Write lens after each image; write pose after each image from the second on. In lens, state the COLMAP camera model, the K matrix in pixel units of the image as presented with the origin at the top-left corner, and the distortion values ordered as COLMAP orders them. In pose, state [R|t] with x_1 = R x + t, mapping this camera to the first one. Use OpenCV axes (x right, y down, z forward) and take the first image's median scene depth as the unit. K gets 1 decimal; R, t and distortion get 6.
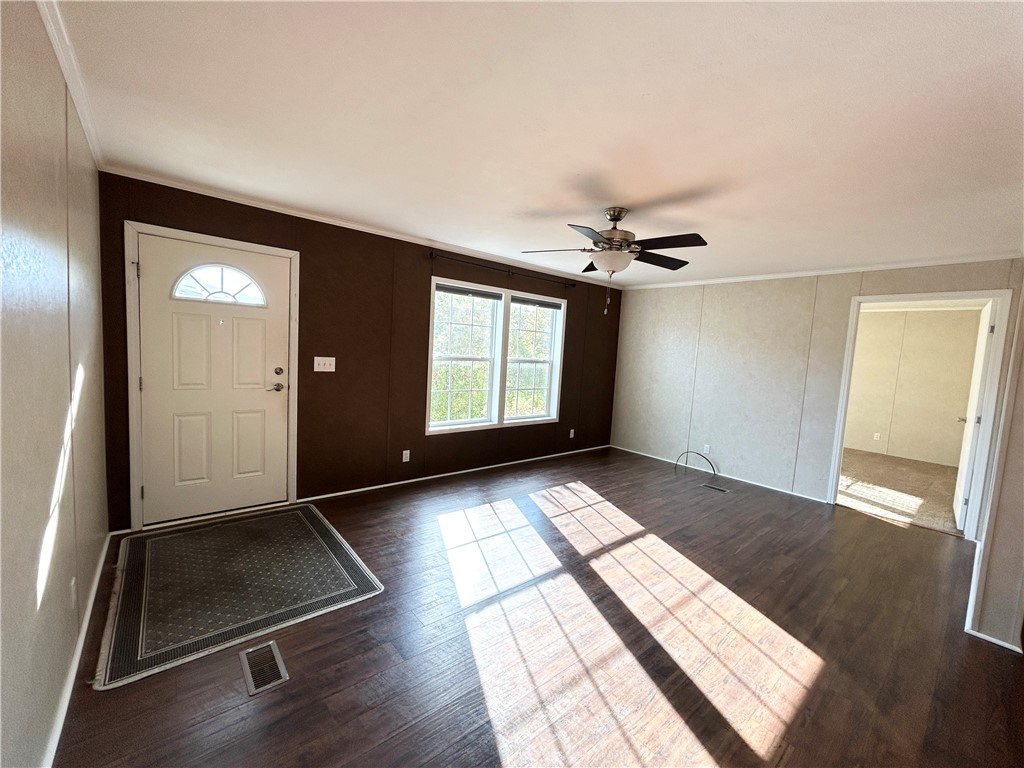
lens RADIAL K [[415.4, 0, 509.9], [0, 415.4, 380.0], [0, 0, 1]] dist [0.000008, 0.001522]
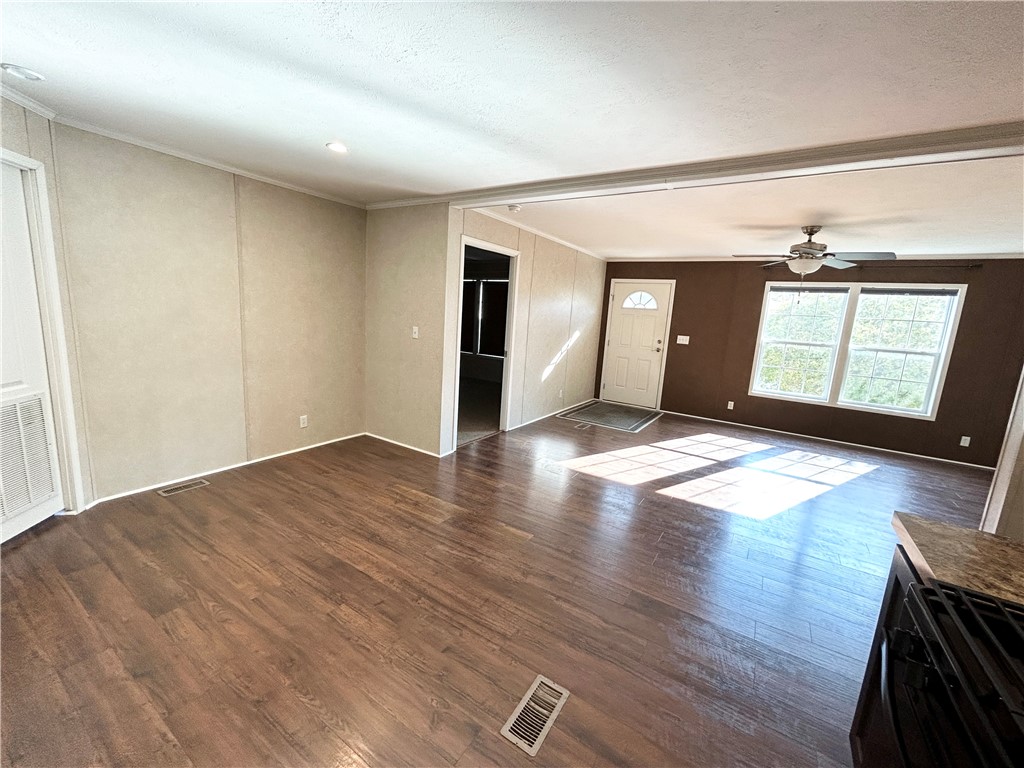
lens RADIAL K [[415.4, 0, 511.7], [0, 415.4, 381.9], [0, 0, 1]] dist [0.000008, 0.001522]
pose [[0.297335, 0.122950, -0.946824, 1.119632], [-0.117733, 0.988827, 0.091432, 0.068721], [0.947487, 0.084286, 0.308488, -0.257370]]
